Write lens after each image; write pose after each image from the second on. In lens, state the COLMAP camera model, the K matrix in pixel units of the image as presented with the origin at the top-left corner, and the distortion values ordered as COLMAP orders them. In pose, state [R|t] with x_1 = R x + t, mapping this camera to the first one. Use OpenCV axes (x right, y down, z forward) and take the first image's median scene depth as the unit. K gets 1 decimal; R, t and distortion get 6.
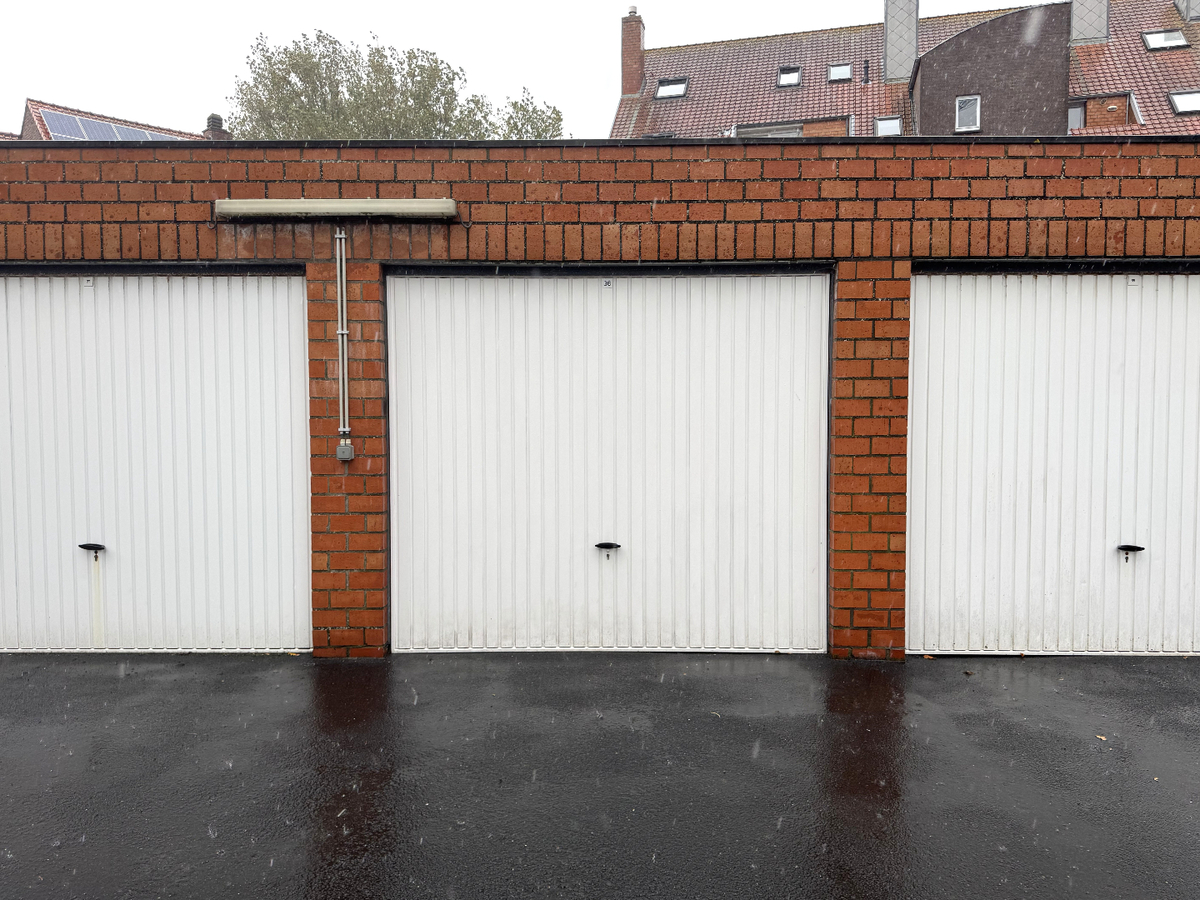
lens RADIAL K [[857.7, 0, 600.0], [0, 857.7, 450.0], [0, 0, 1]] dist [0.058160, -0.062934]
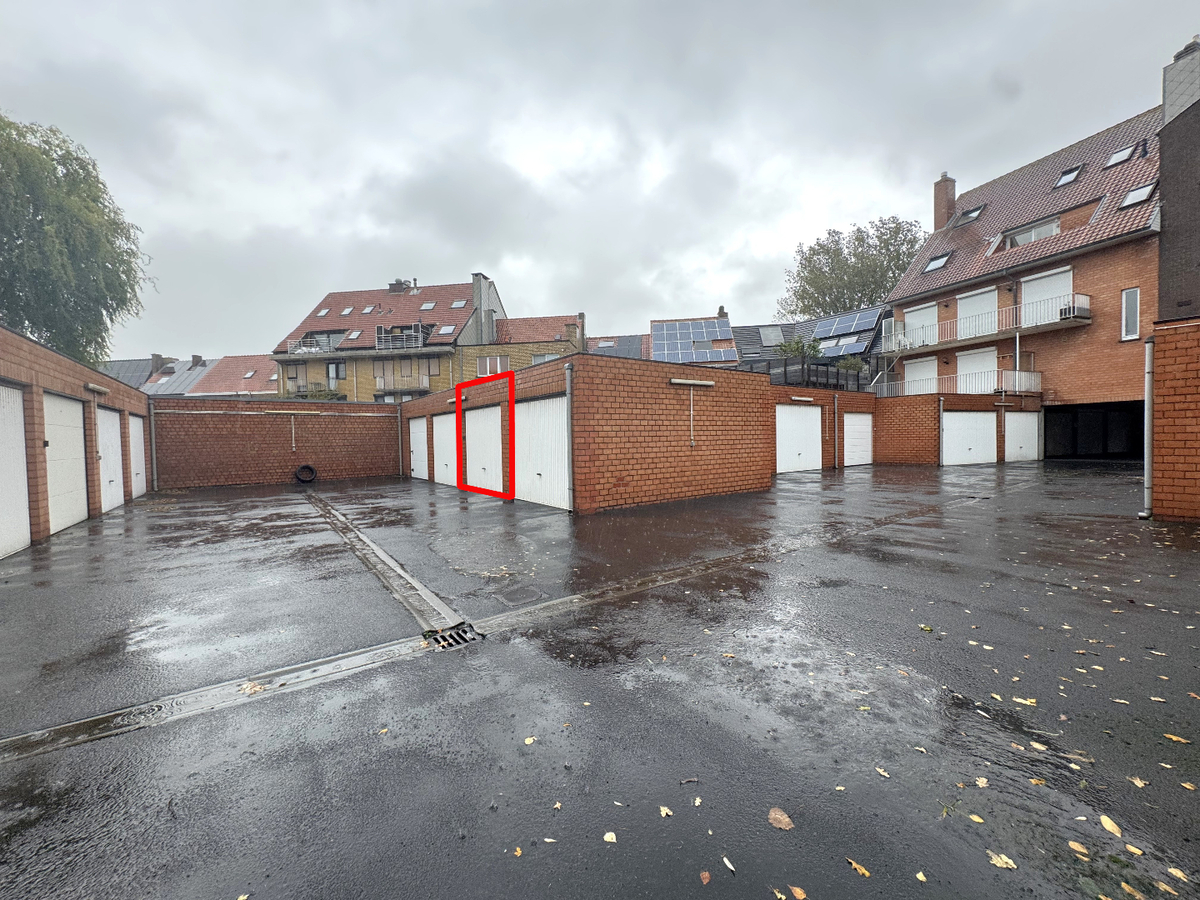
lens RADIAL K [[477.1, 0, 600.0], [0, 477.1, 450.0], [0, 0, 1]] dist [-0.000540, -0.000187]
pose [[0.604148, 0.007129, -0.796840, 1.181439], [-0.016067, 0.999866, -0.003236, 0.010107], [0.796710, 0.014758, 0.604182, -0.032196]]
